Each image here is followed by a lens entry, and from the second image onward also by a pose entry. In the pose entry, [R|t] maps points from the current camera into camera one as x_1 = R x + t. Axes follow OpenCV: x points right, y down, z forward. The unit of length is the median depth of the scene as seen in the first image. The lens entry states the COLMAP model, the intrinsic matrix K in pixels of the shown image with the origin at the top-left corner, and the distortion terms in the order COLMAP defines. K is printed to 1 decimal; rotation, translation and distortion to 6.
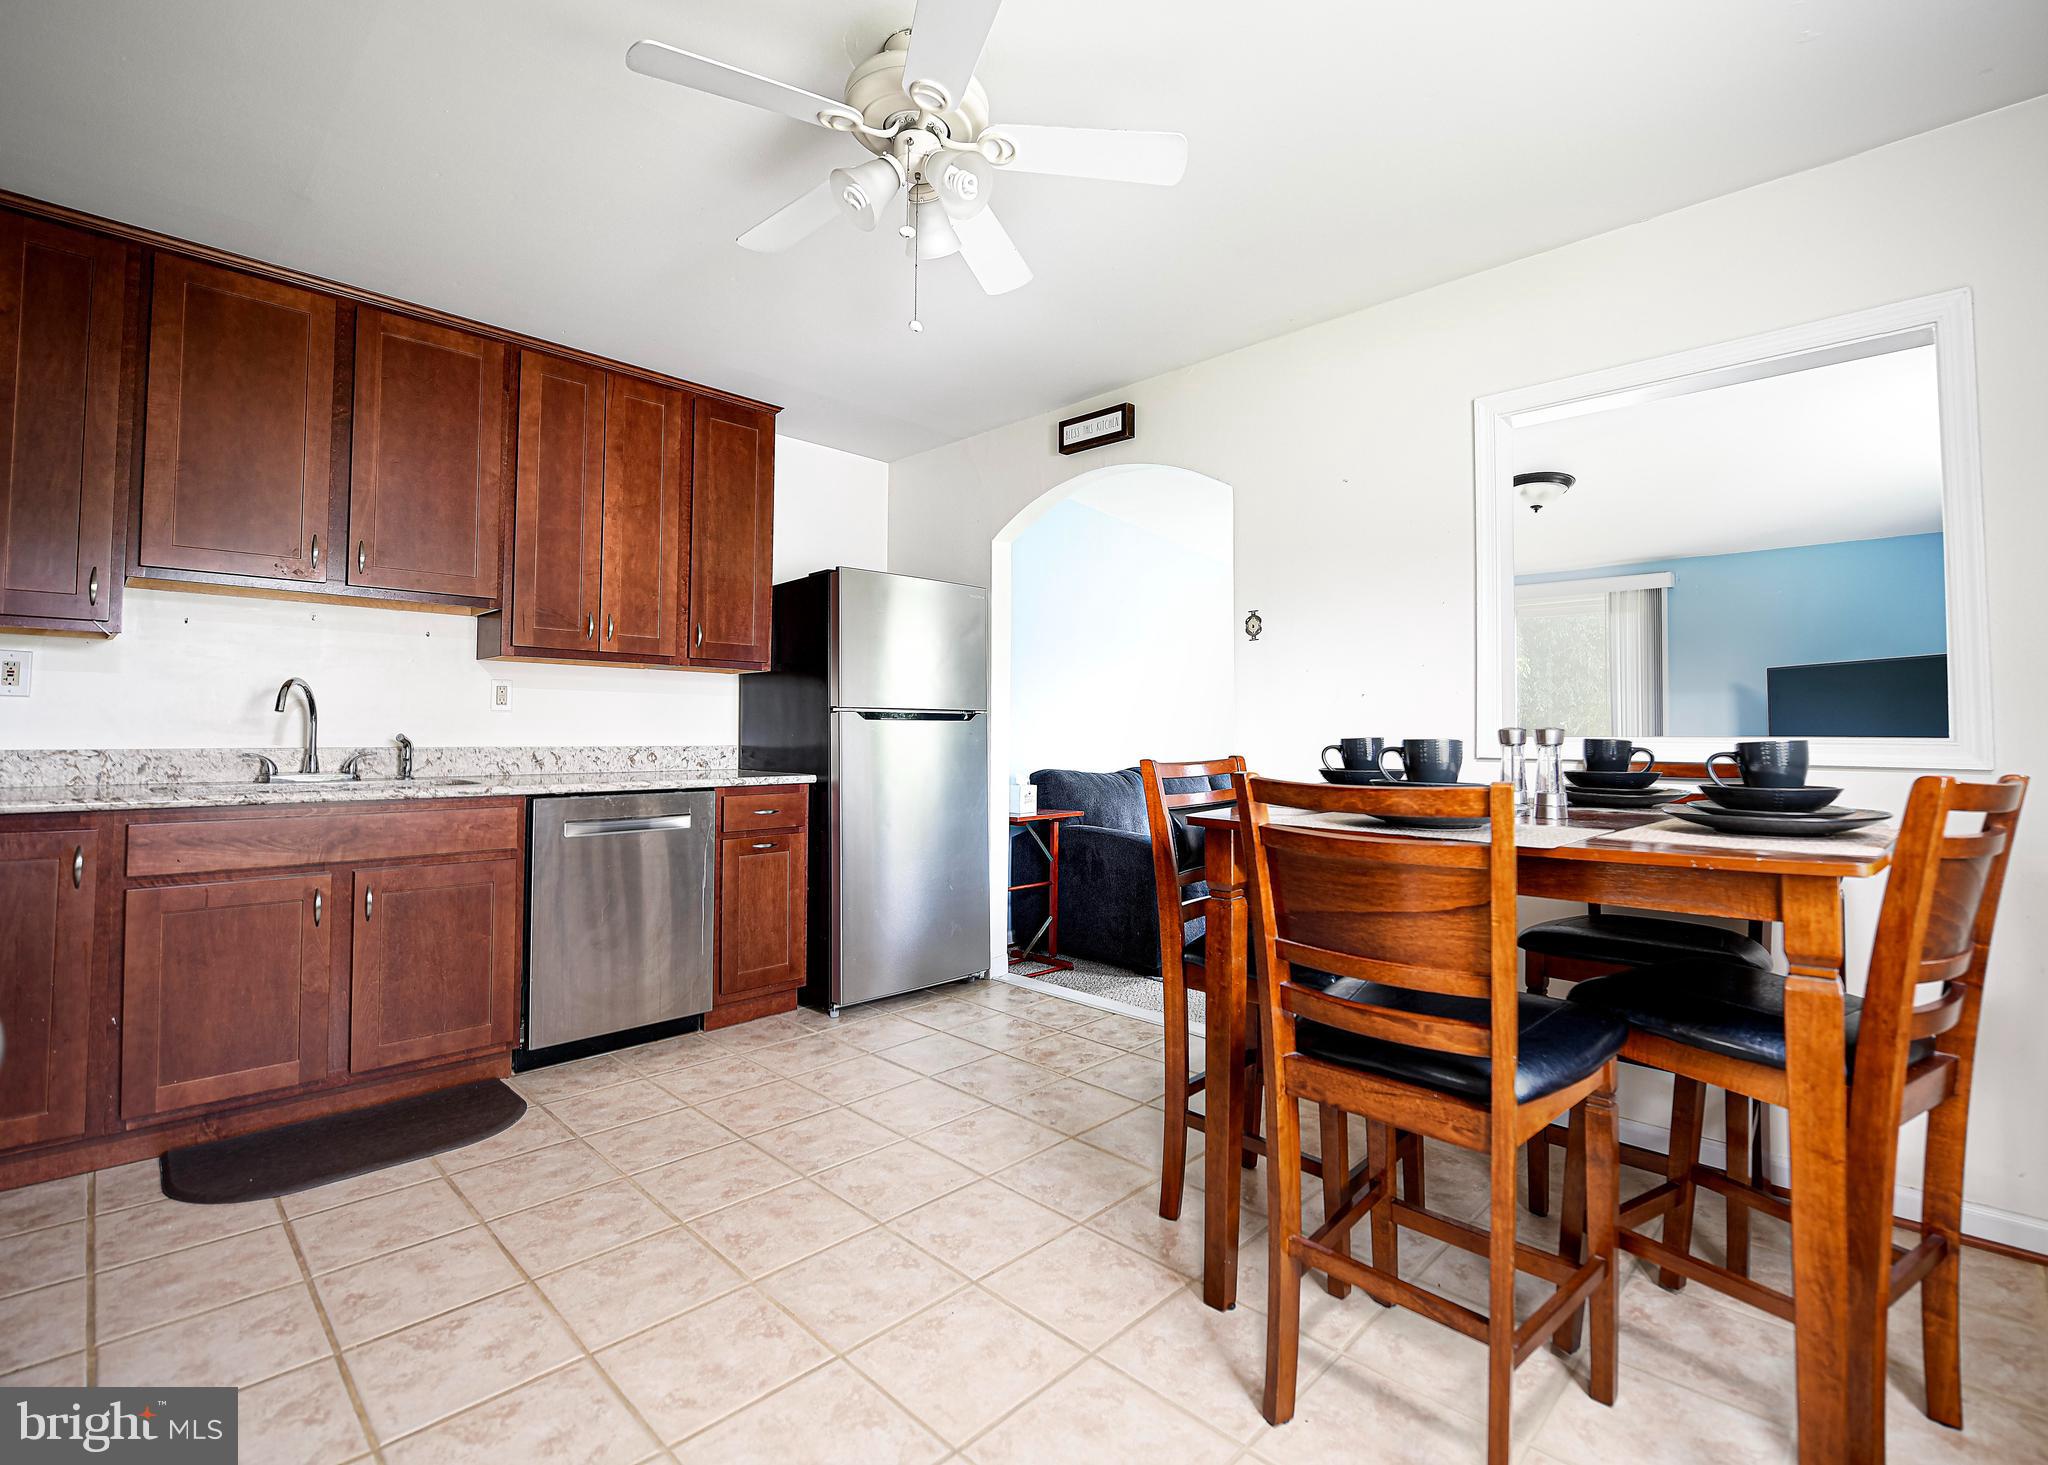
lens RADIAL K [[951.4, 0, 1024.0], [0, 951.4, 732.5], [0, 0, 1]] dist [0.000468, 0.000096]
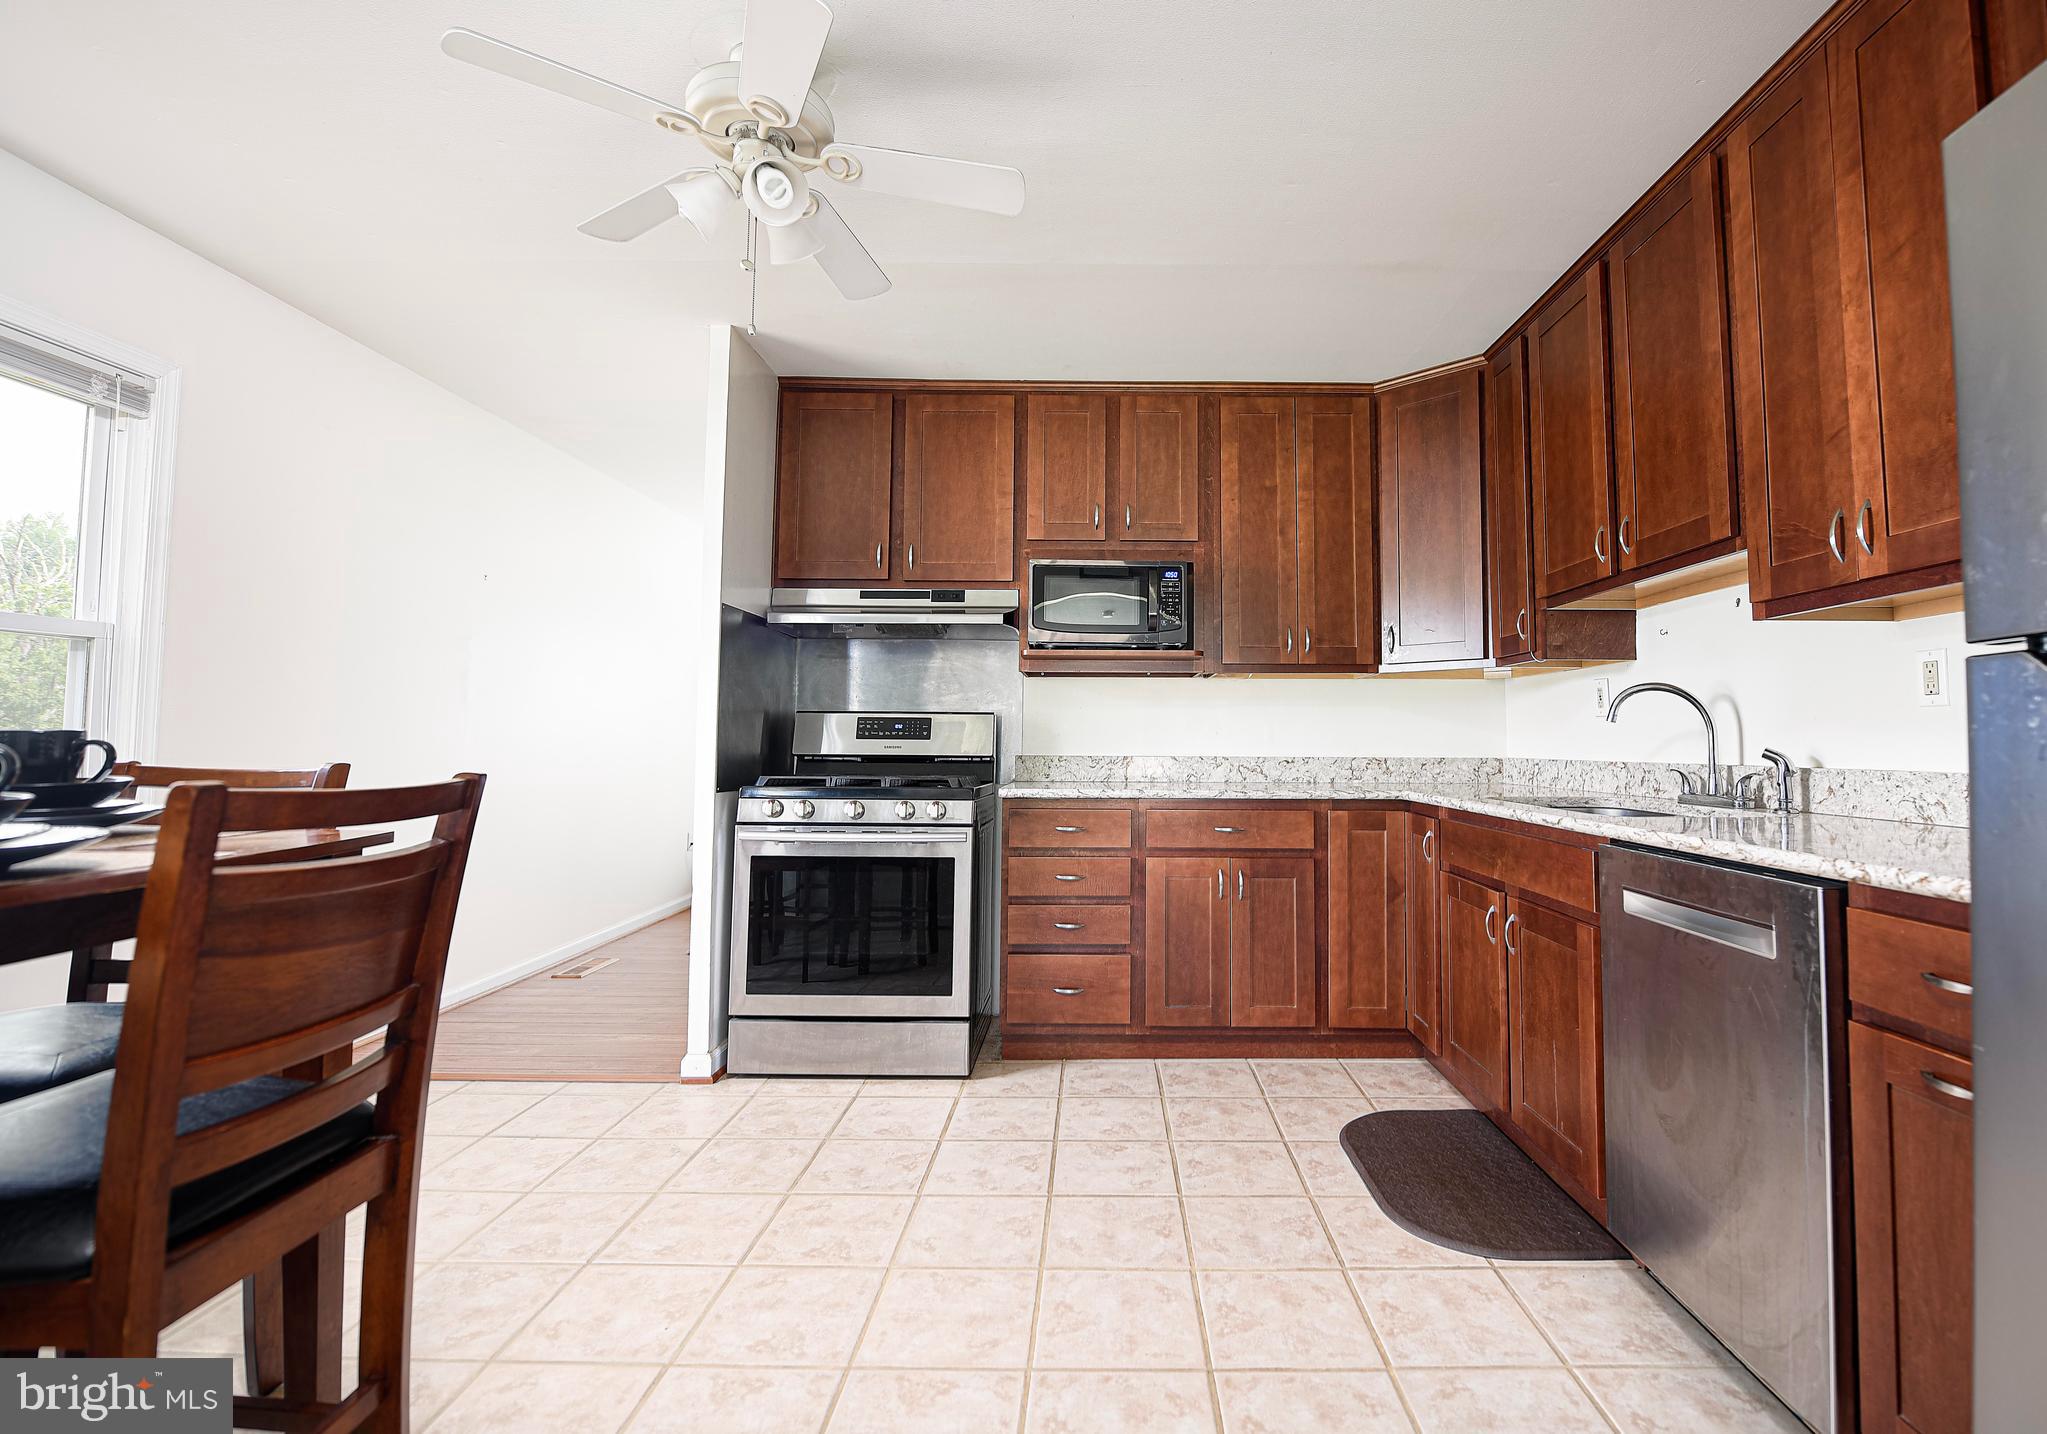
lens RADIAL K [[806.0, 0, 1023.5], [0, 806.0, 717.0], [0, 0, 1]] dist [-0.001483, -0.000222]
pose [[-0.693174, -0.028816, -0.720194, 0.237212], [-0.000735, 0.999228, -0.039274, 0.003653], [0.720770, -0.026695, -0.692661, 1.525342]]
